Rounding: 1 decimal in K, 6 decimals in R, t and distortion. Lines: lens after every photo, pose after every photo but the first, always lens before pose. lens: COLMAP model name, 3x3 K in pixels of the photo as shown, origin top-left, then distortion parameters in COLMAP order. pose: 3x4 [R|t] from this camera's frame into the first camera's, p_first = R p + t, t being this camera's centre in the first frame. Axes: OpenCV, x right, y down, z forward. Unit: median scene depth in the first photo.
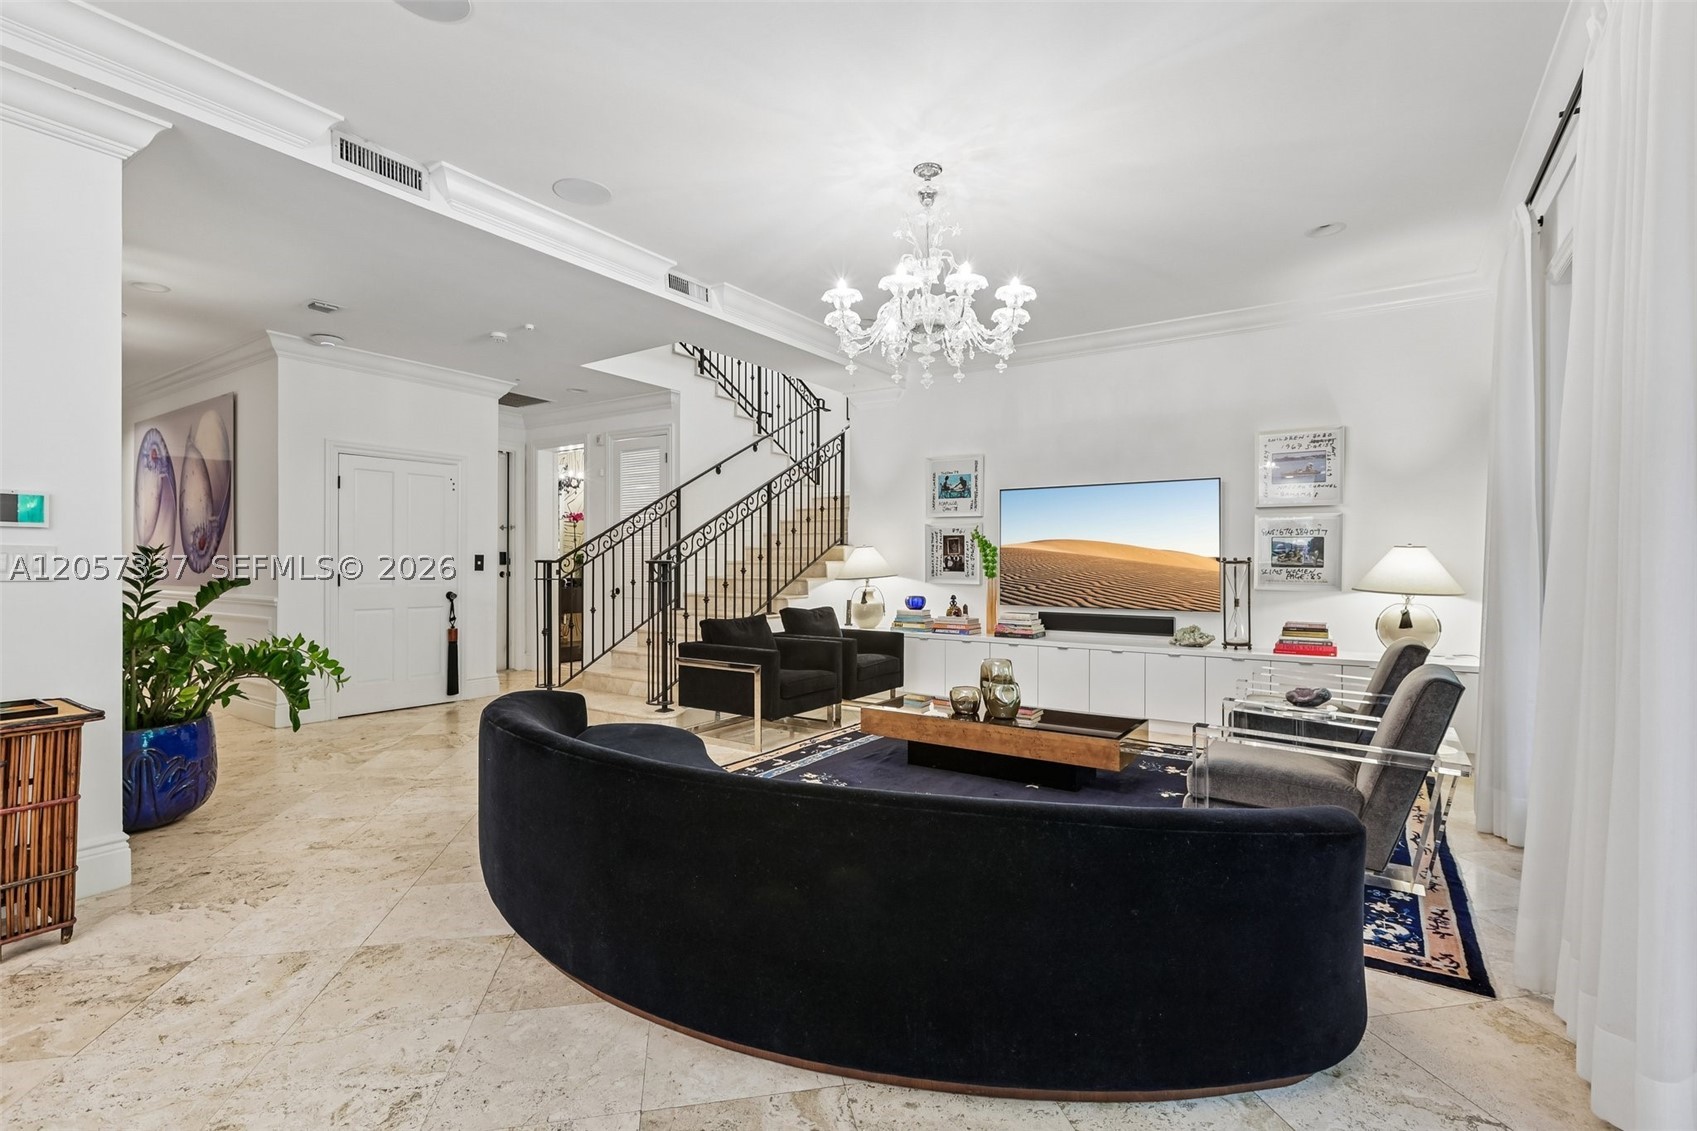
lens RADIAL K [[778.6, 0, 850.3], [0, 778.6, 563.0], [0, 0, 1]] dist [-0.001510, 0.002731]
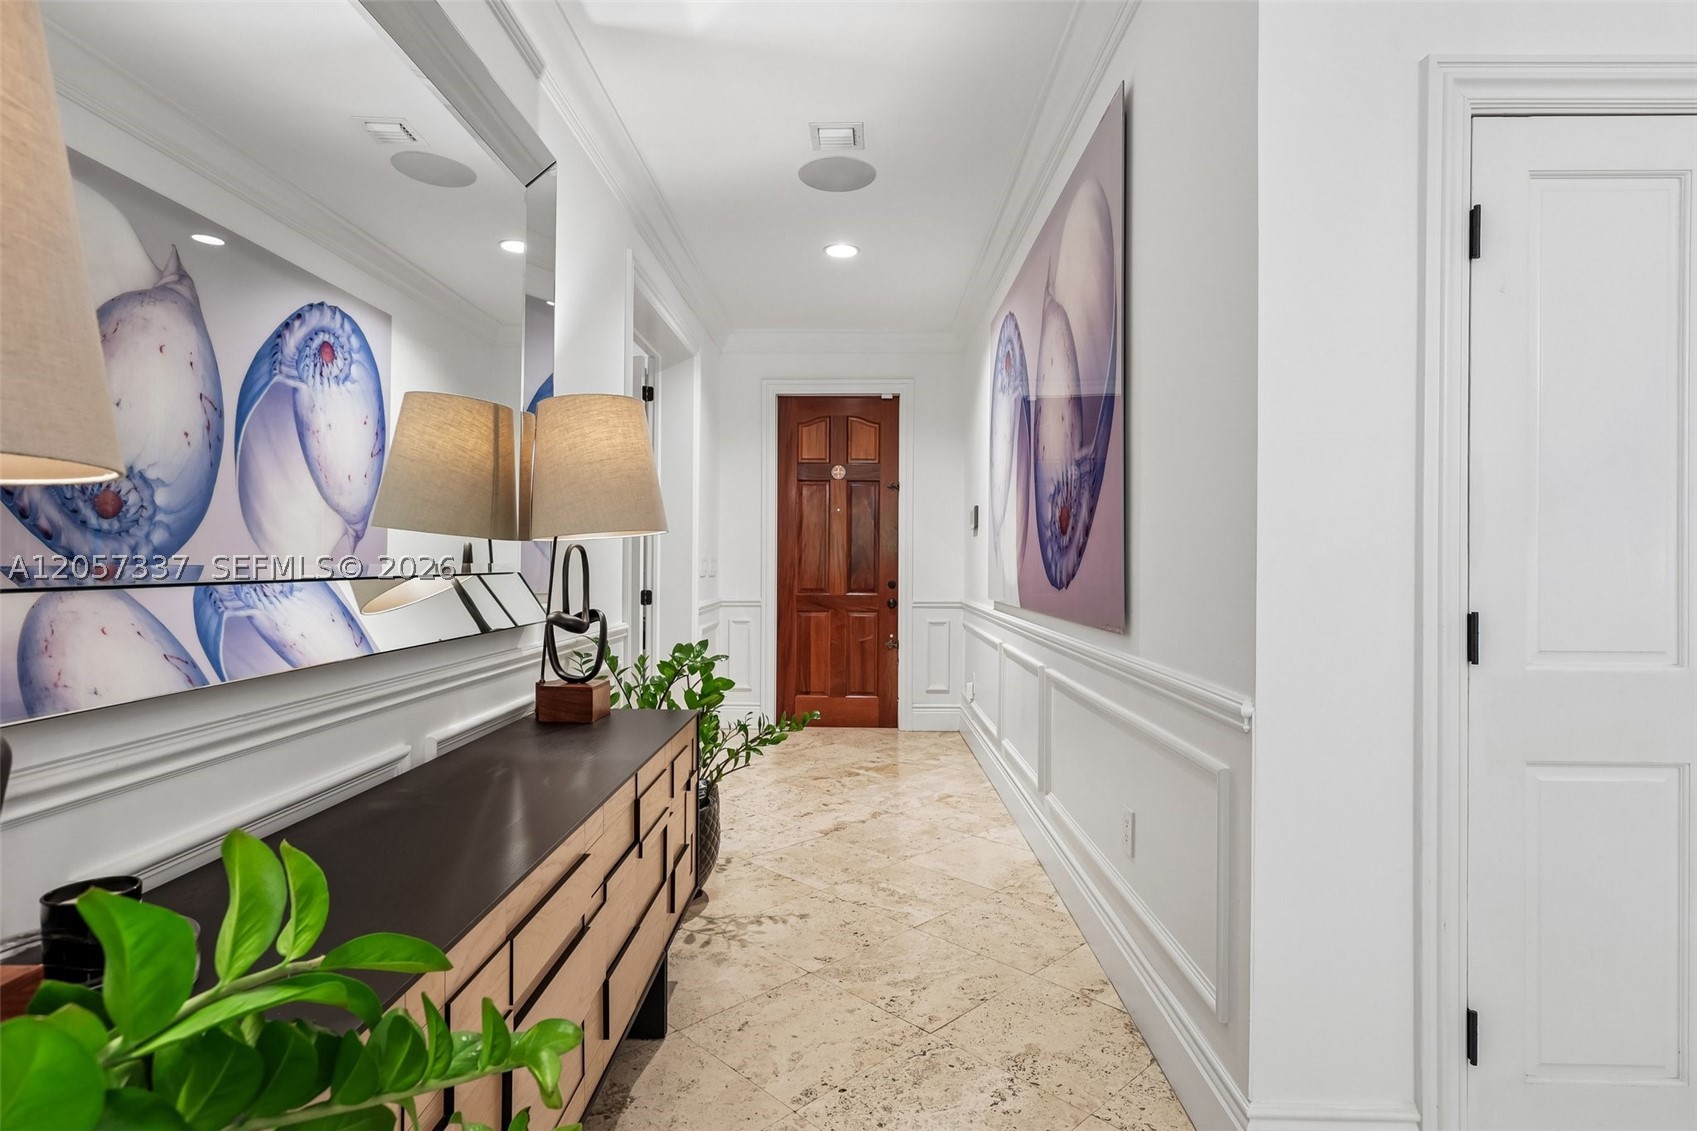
lens RADIAL K [[859.9, 0, 854.1], [0, 859.9, 552.6], [0, 0, 1]] dist [0.005244, 0.001141]
pose [[0.547258, -0.008573, -0.836920, -0.489672], [0.002748, 0.999961, -0.008447, -0.003142], [0.836960, 0.002323, 0.547260, 0.629539]]
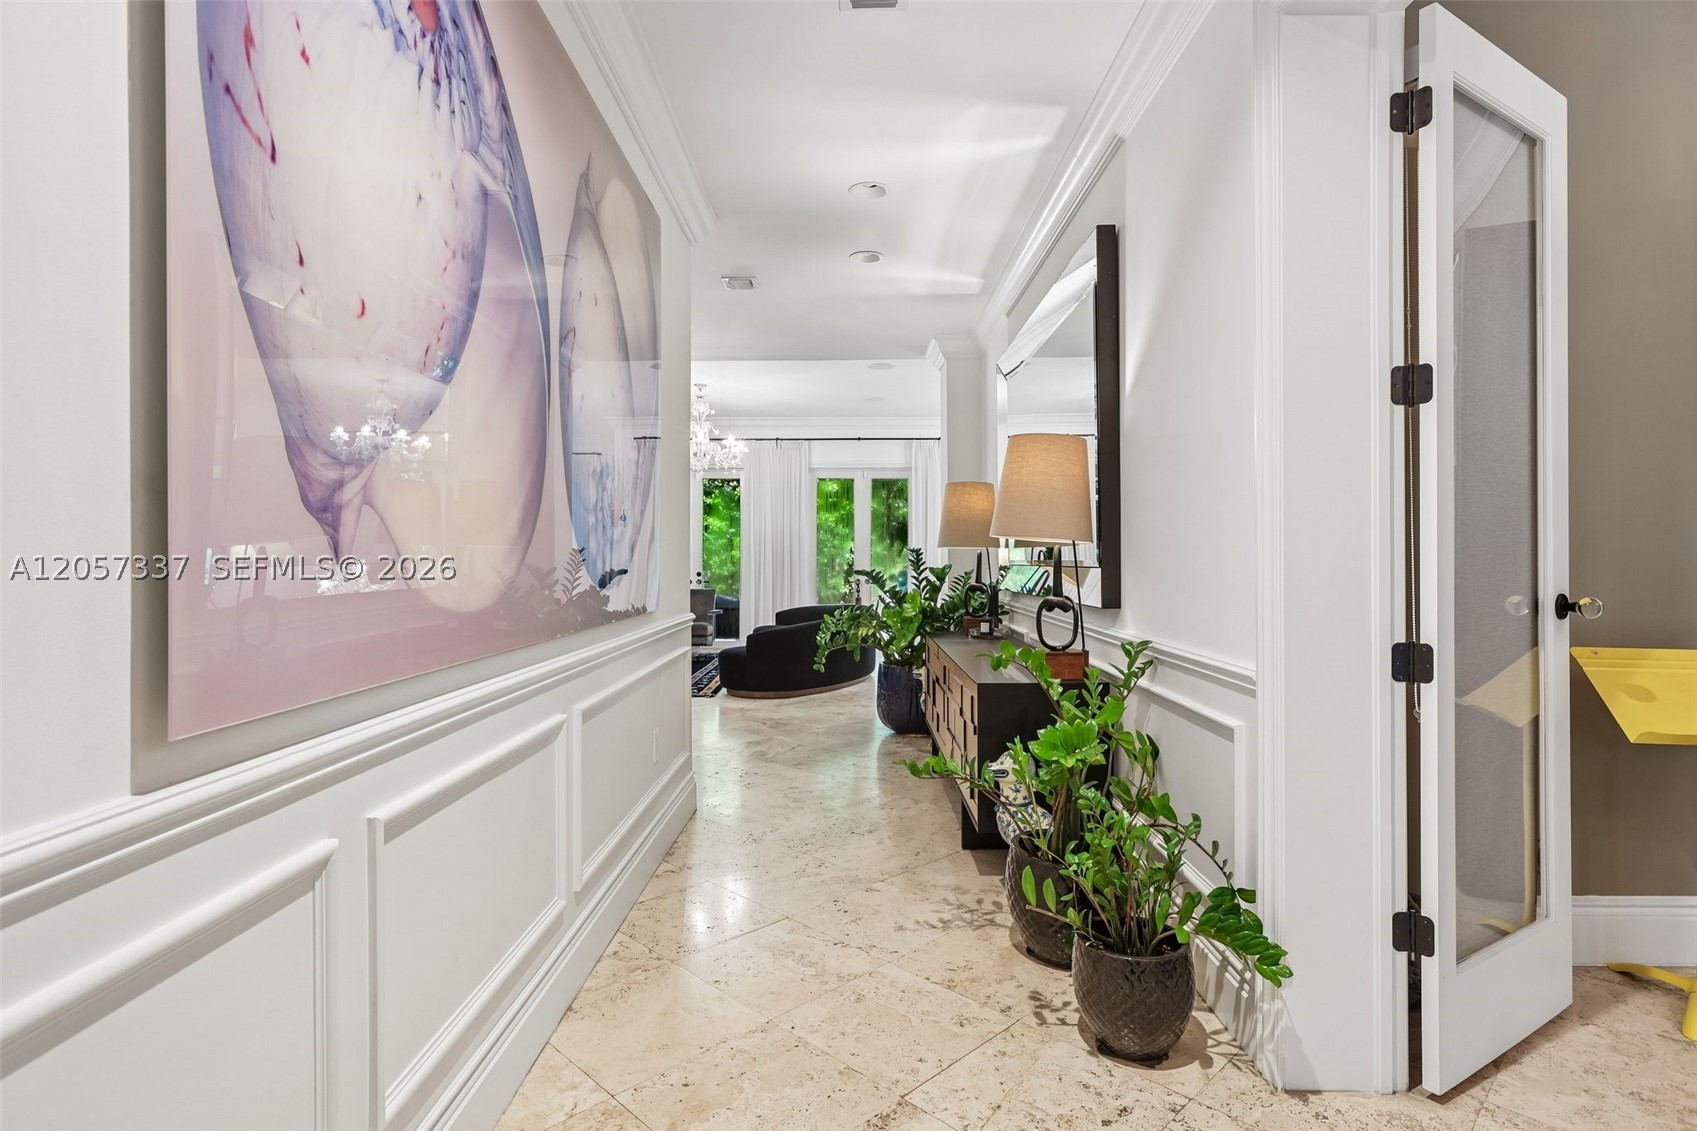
lens RADIAL K [[859.9, 0, 848.4], [0, 859.9, 565.2], [0, 0, 1]] dist [0.005244, 0.001141]
pose [[-0.549509, -0.006411, 0.835463, -1.204249], [-0.006041, 0.999975, 0.003700, -0.000283], [-0.835466, -0.003014, -0.549534, 1.097980]]
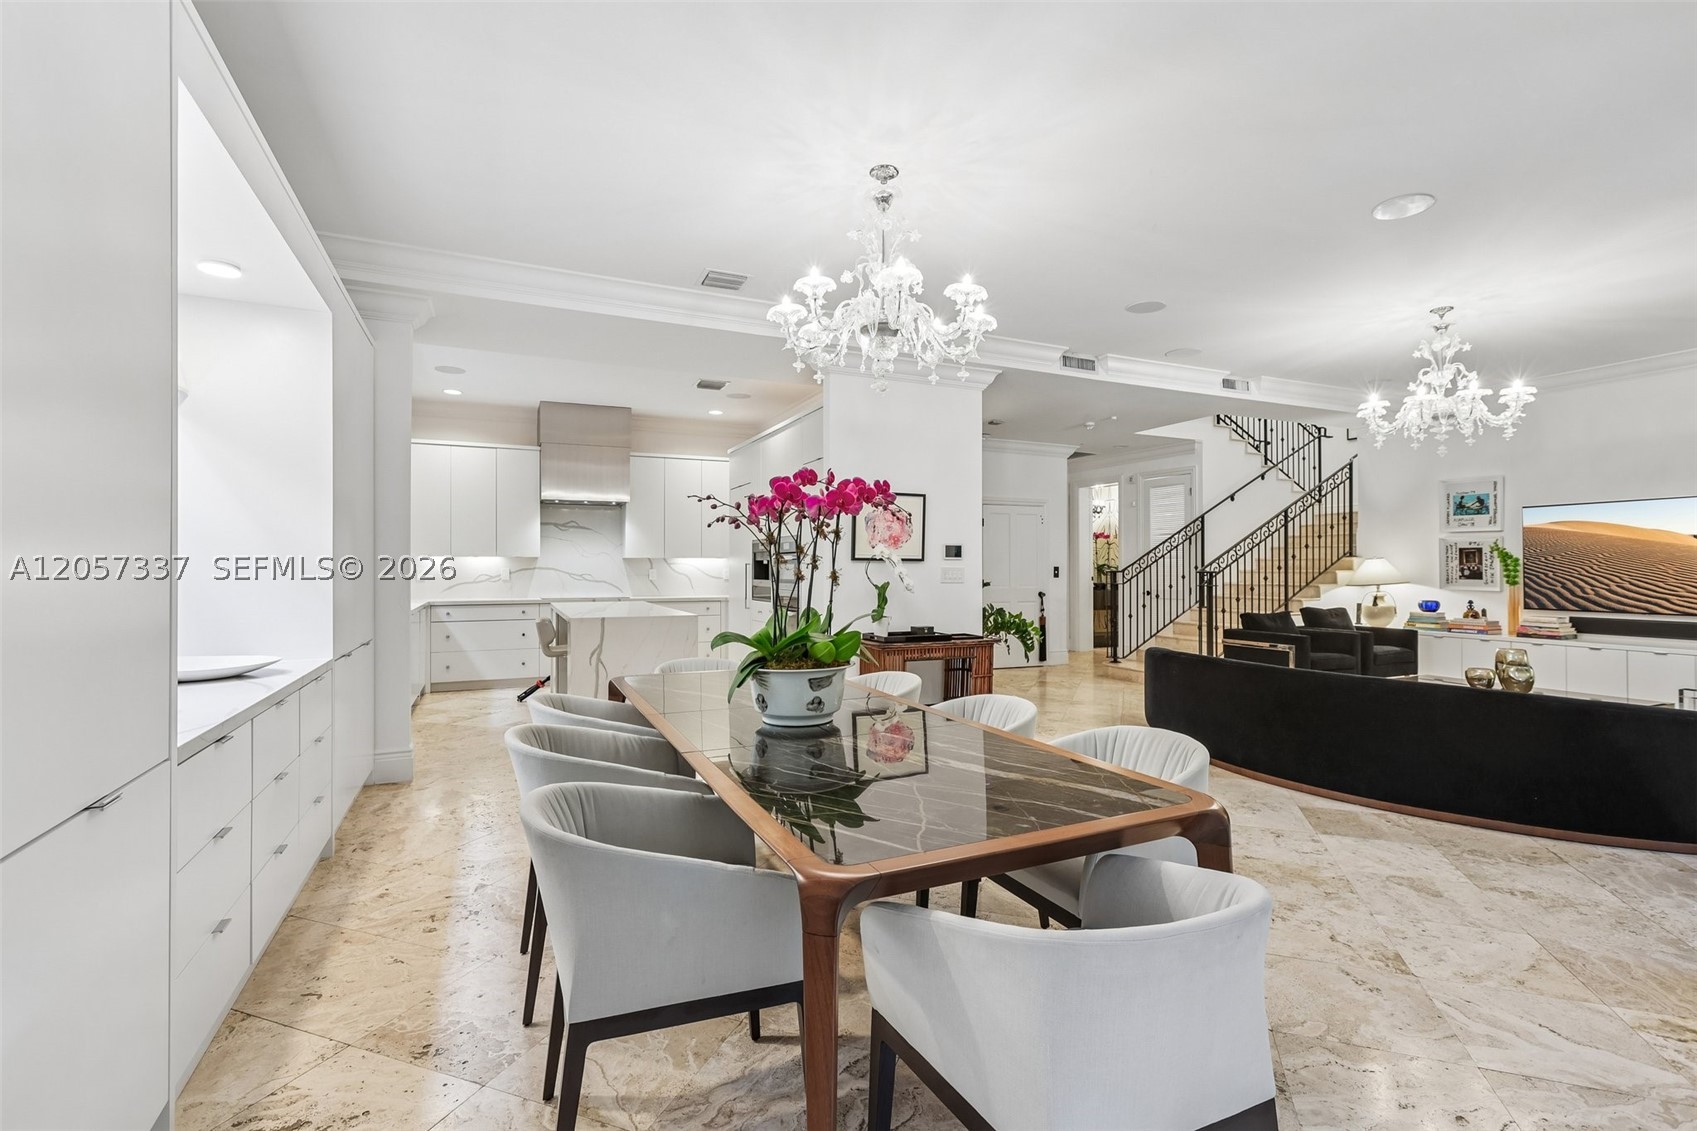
lens RADIAL K [[778.6, 0, 845.9], [0, 778.6, 563.0], [0, 0, 1]] dist [-0.001510, 0.002731]
pose [[0.851922, -0.007171, -0.523620, -0.052326], [0.003130, 0.999958, -0.008601, -0.006564], [0.523660, 0.005688, 0.851908, -0.476654]]
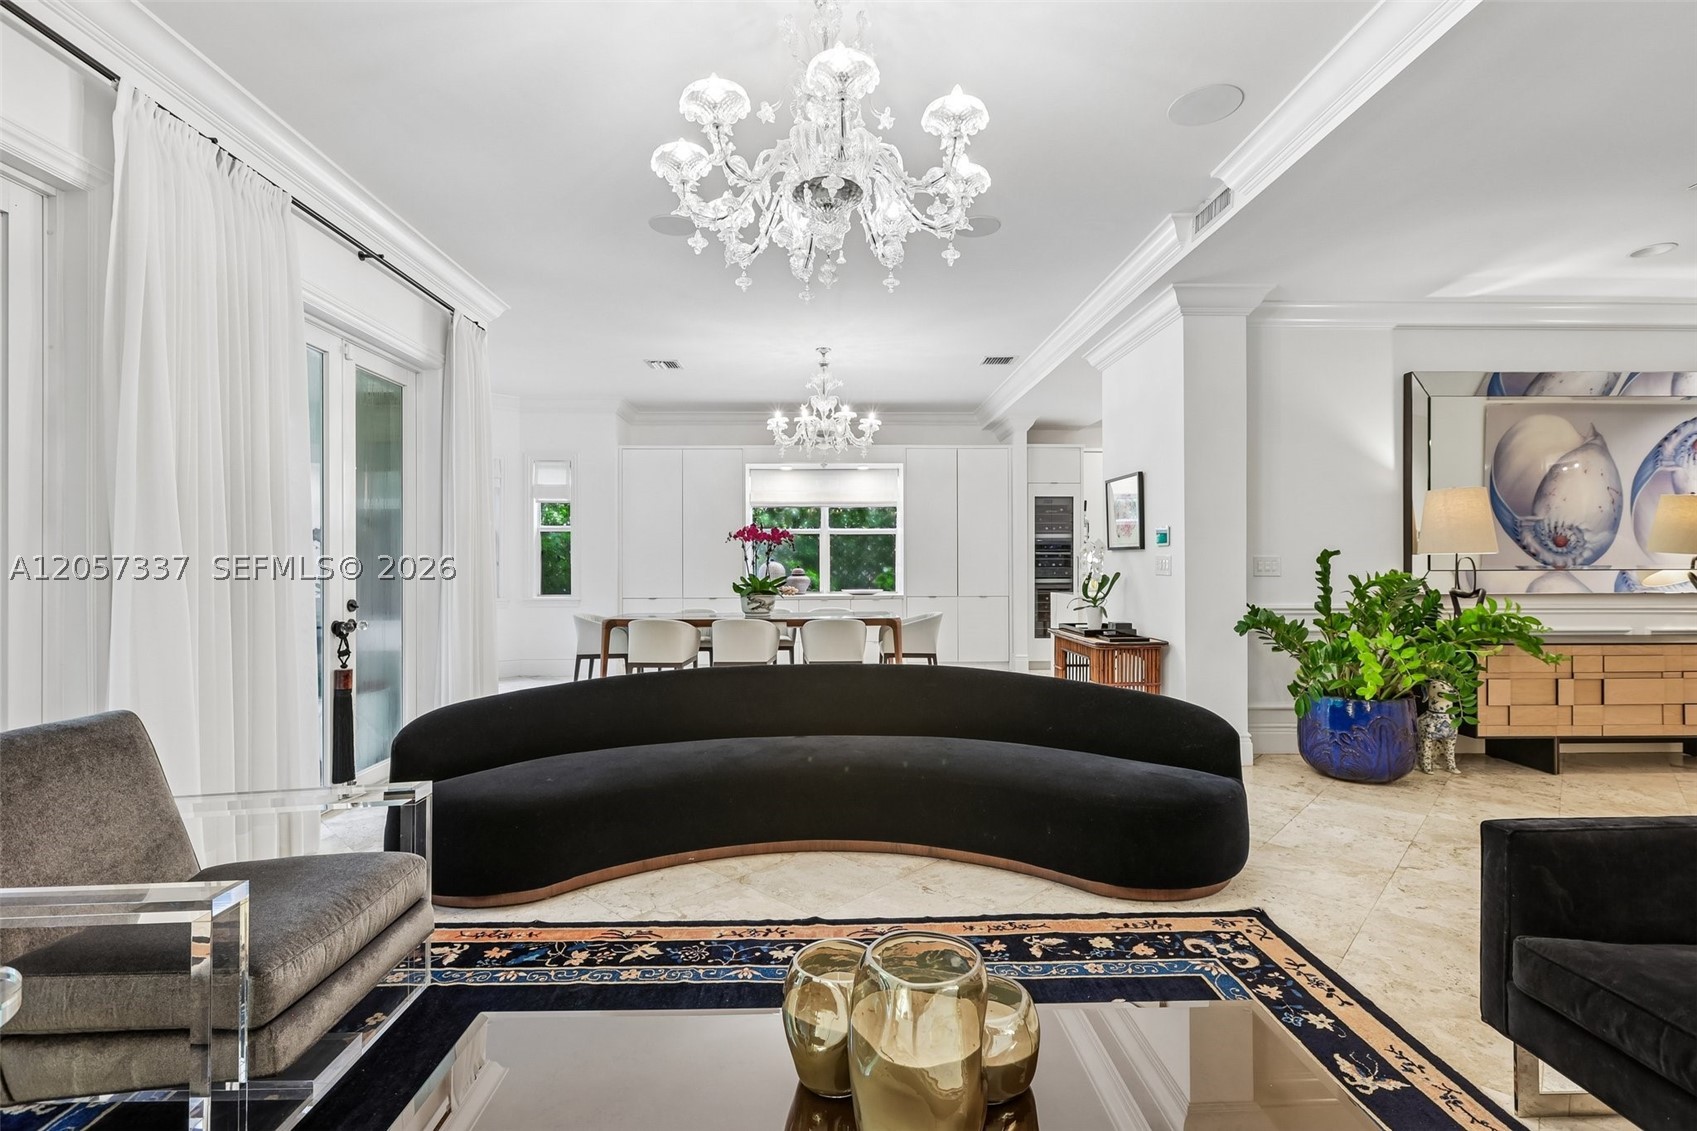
lens RADIAL K [[778.6, 0, 844.7], [0, 778.6, 557.2], [0, 0, 1]] dist [-0.001510, 0.002731]
pose [[-0.820124, -0.009924, -0.572100, 0.249078], [-0.002055, 0.999894, -0.014399, 0.003104], [0.572183, -0.010634, -0.820057, 0.846588]]
